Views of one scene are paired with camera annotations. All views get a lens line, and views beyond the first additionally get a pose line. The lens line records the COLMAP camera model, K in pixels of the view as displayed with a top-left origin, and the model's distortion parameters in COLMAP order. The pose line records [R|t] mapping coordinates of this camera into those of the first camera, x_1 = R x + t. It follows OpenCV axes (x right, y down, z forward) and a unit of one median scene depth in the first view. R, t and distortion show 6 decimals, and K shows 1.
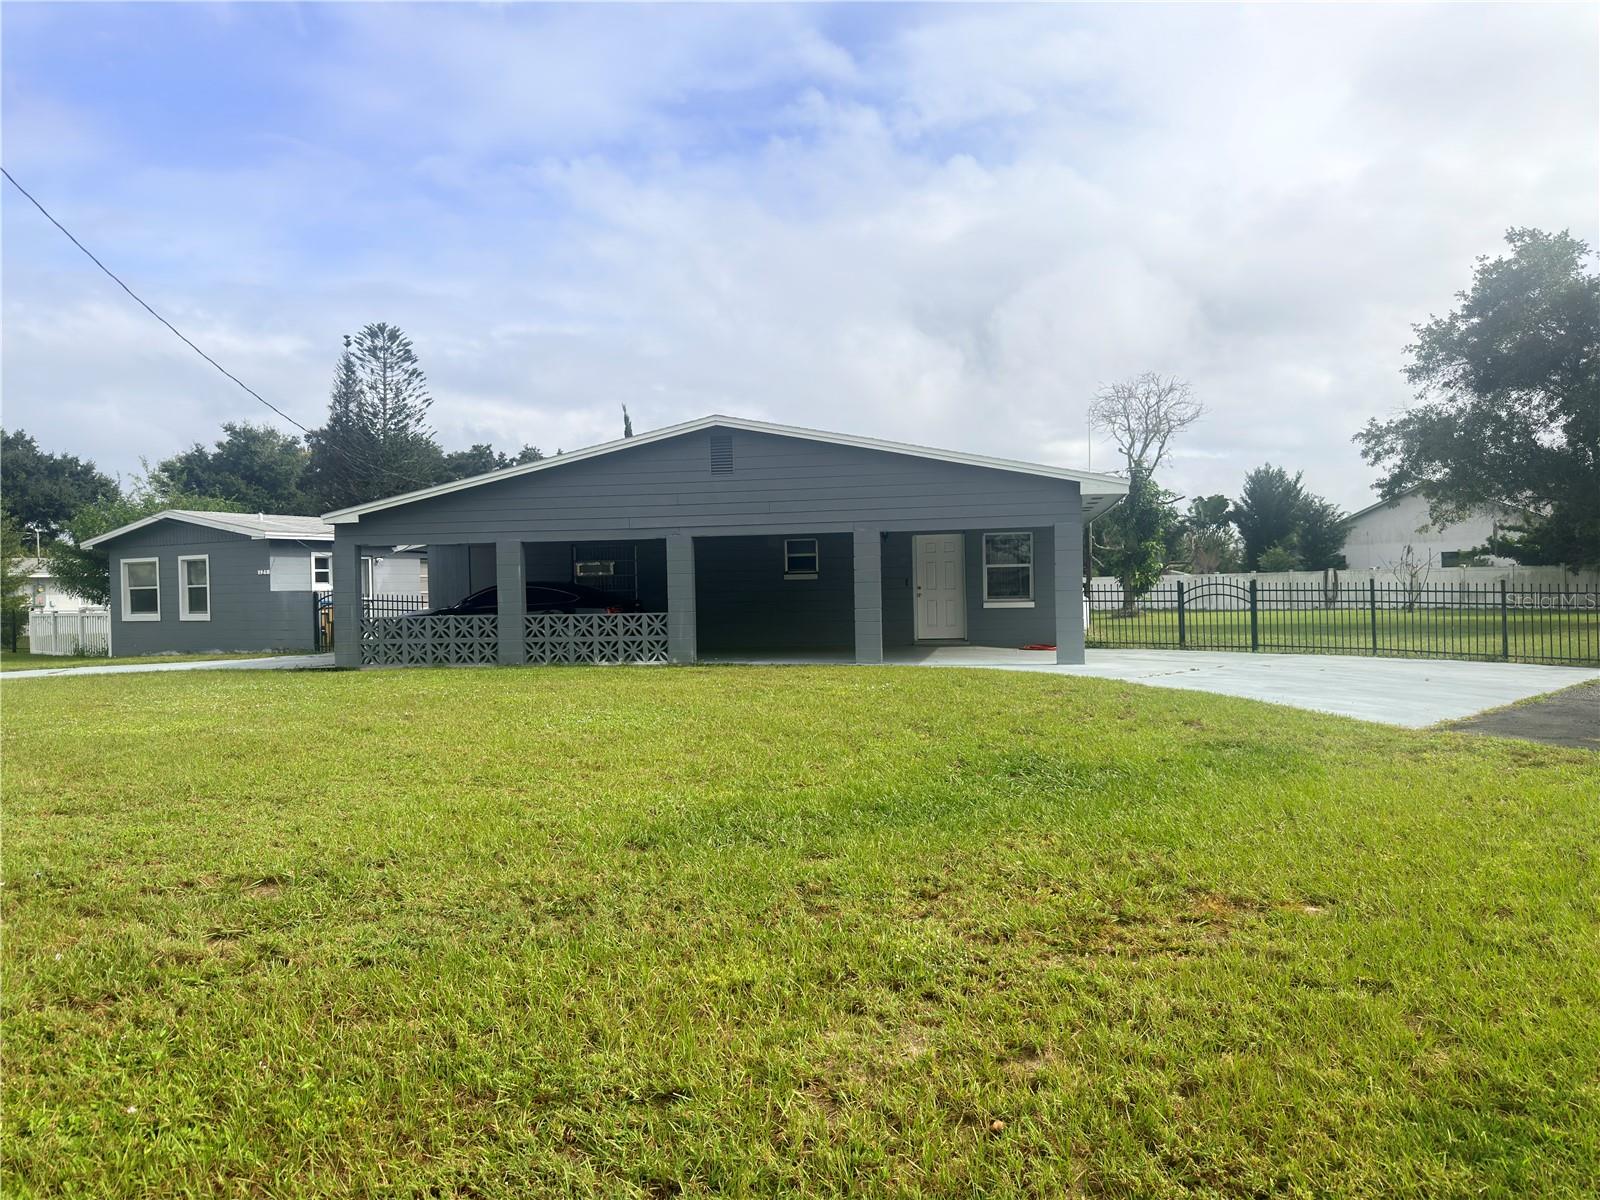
lens RADIAL K [[1124.2, 0, 806.1], [0, 1124.2, 617.5], [0, 0, 1]] dist [0.046724, -0.030442]
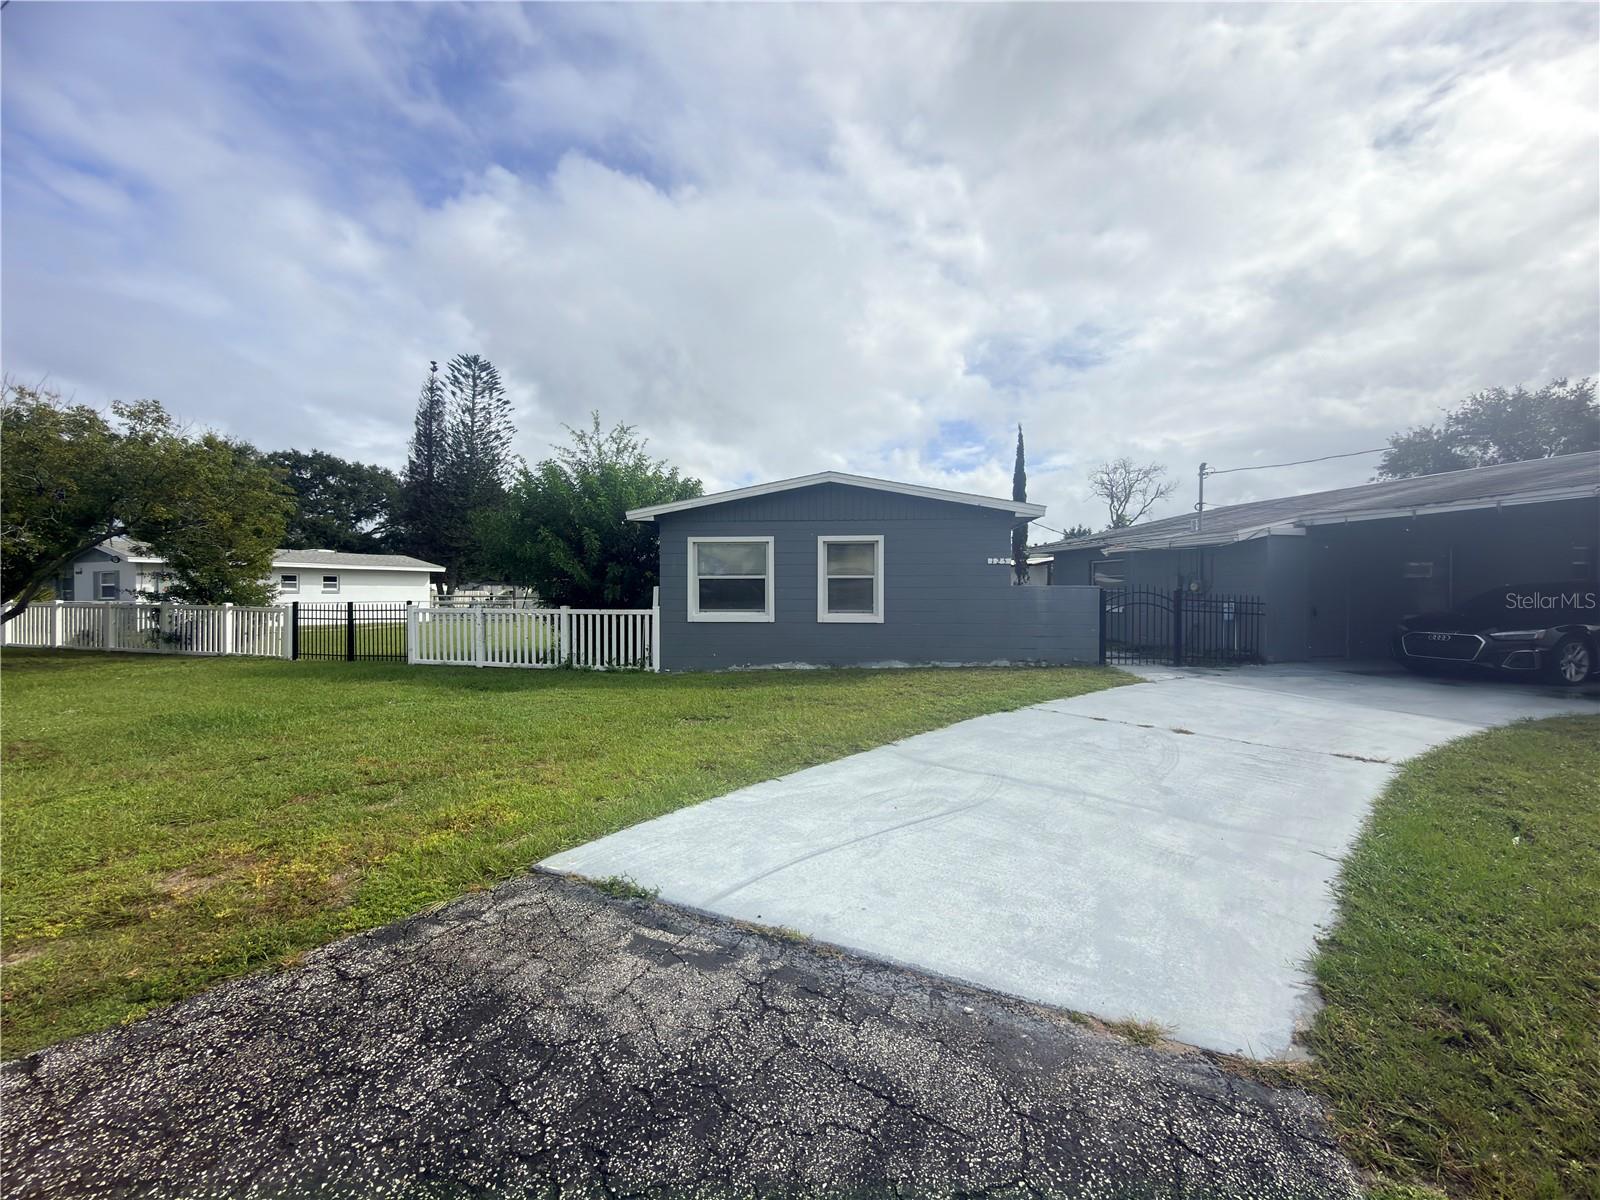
lens RADIAL K [[634.9, 0, 804.9], [0, 634.9, 598.3], [0, 0, 1]] dist [0.006759, -0.001068]
pose [[0.914127, 0.017751, 0.405040, -0.696550], [-0.008966, 0.999682, -0.023577, -0.002941], [-0.405330, 0.017920, 0.913995, 0.598573]]
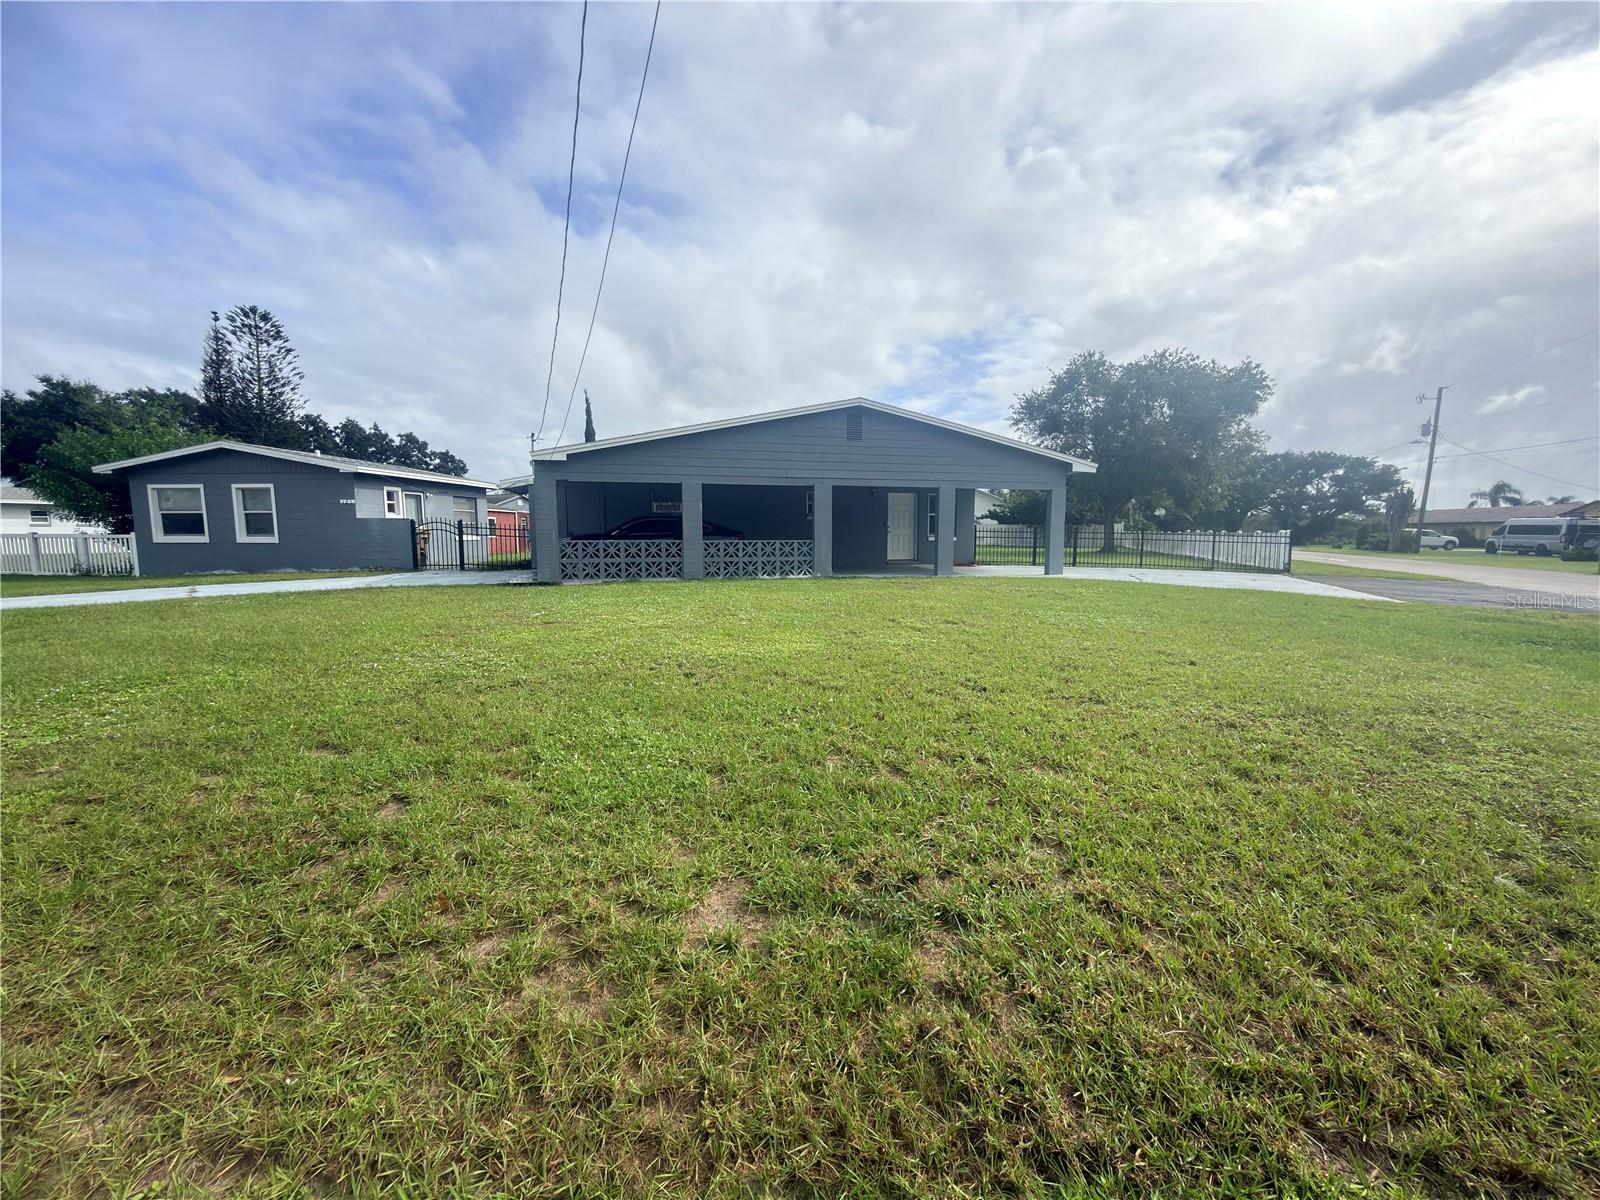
lens RADIAL K [[634.9, 0, 795.3], [0, 634.9, 602.9], [0, 0, 1]] dist [0.006759, -0.001068]
pose [[0.903275, -0.029078, 0.428075, -0.313995], [-0.007230, 0.996528, 0.082949, 0.005328], [-0.429001, -0.078021, 0.899928, 0.195665]]
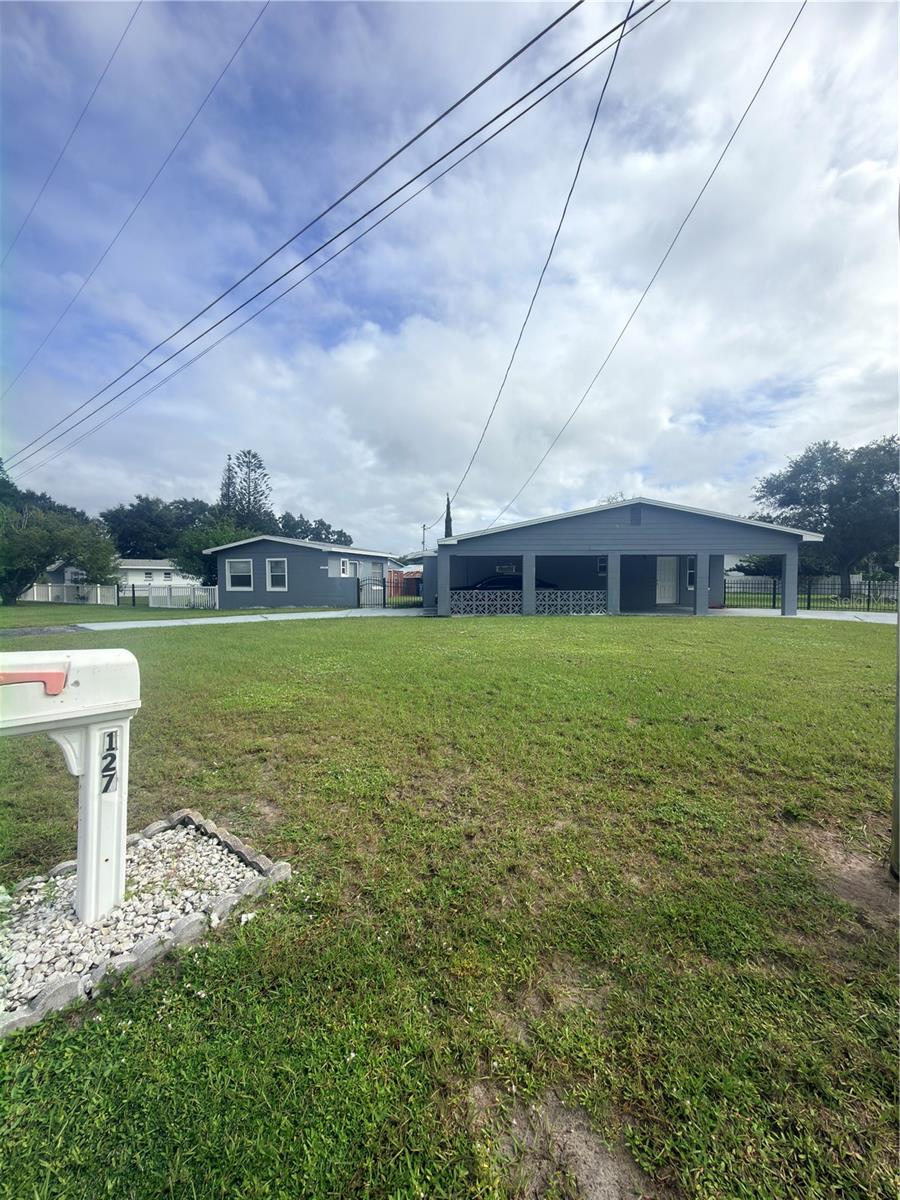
lens RADIAL K [[476.2, 0, 453.1], [0, 476.2, 602.3], [0, 0, 1]] dist [0.006759, -0.001068]
pose [[0.979684, 0.007247, 0.200415, -0.382876], [-0.011192, 0.999765, 0.018555, 0.002923], [-0.200234, -0.020421, 0.979535, 0.118173]]
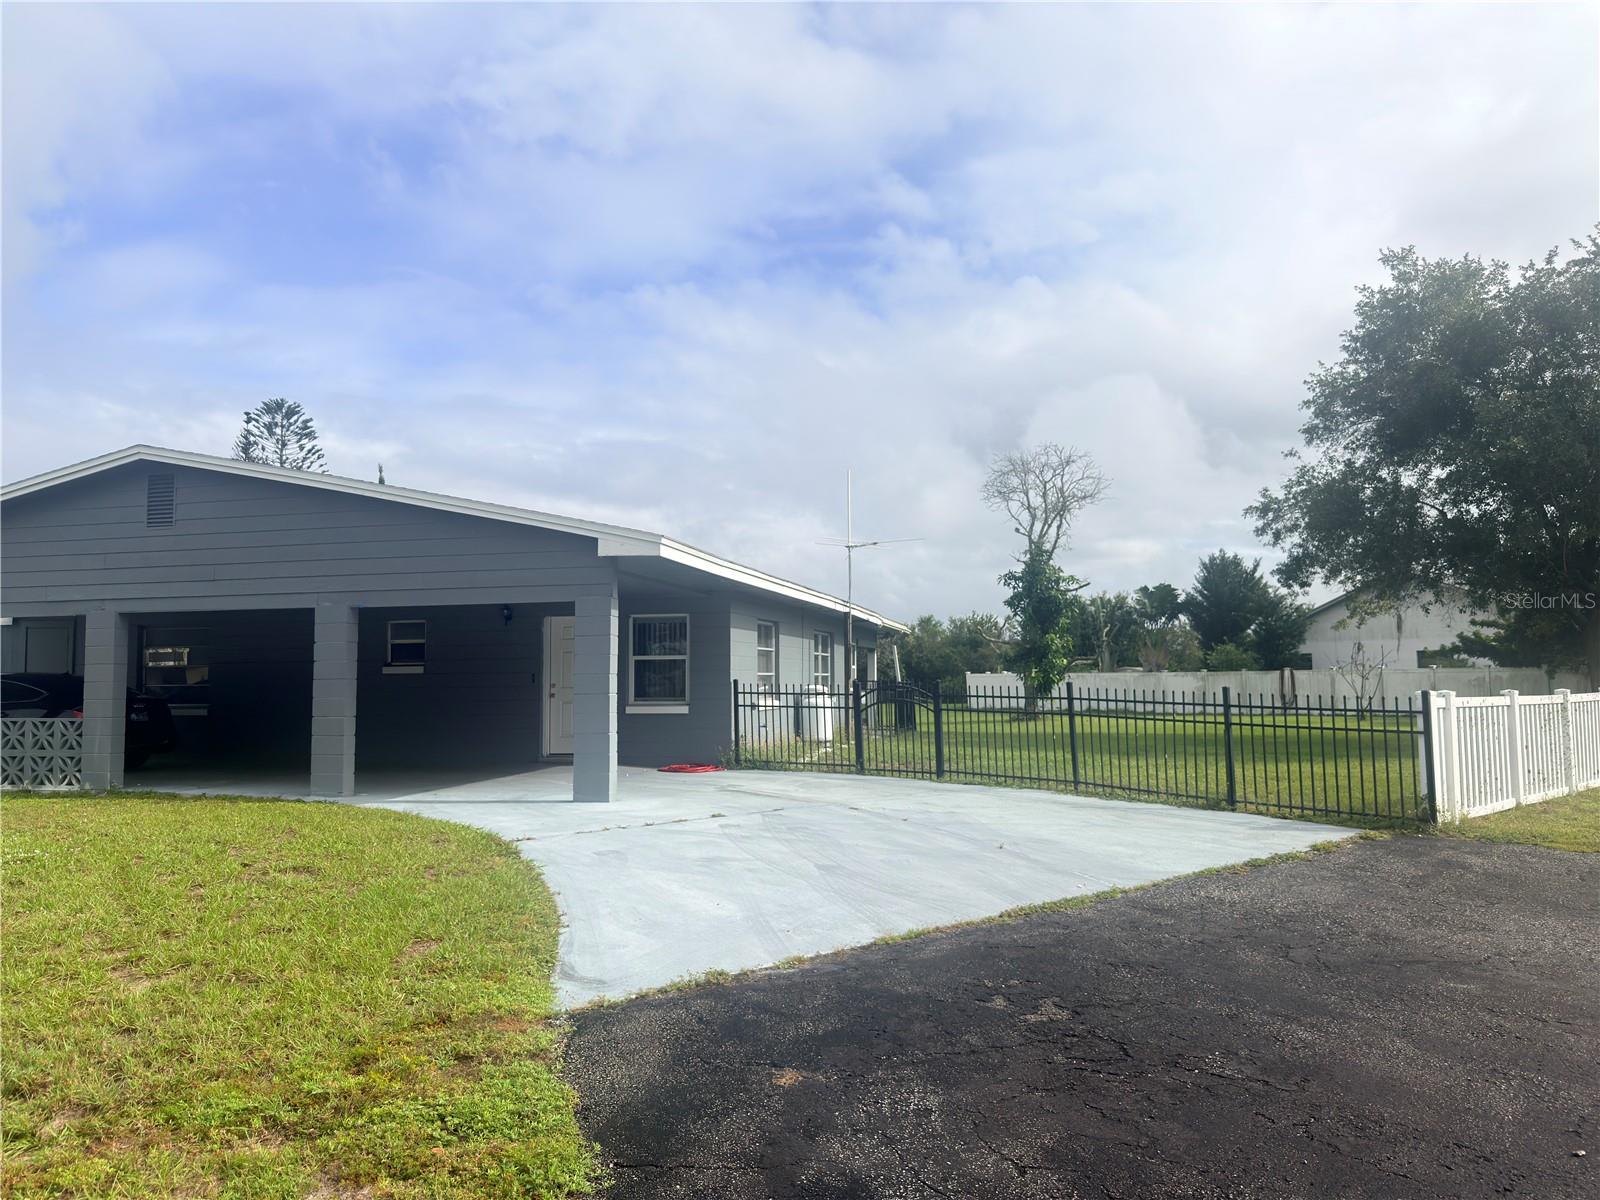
lens RADIAL K [[1124.2, 0, 797.6], [0, 1124.2, 626.4], [0, 0, 1]] dist [0.046724, -0.030442]
pose [[0.998390, 0.009263, -0.055960, 0.243521], [-0.013409, 0.997155, -0.074179, -0.009613], [0.055113, 0.074810, 0.995674, 0.192703]]
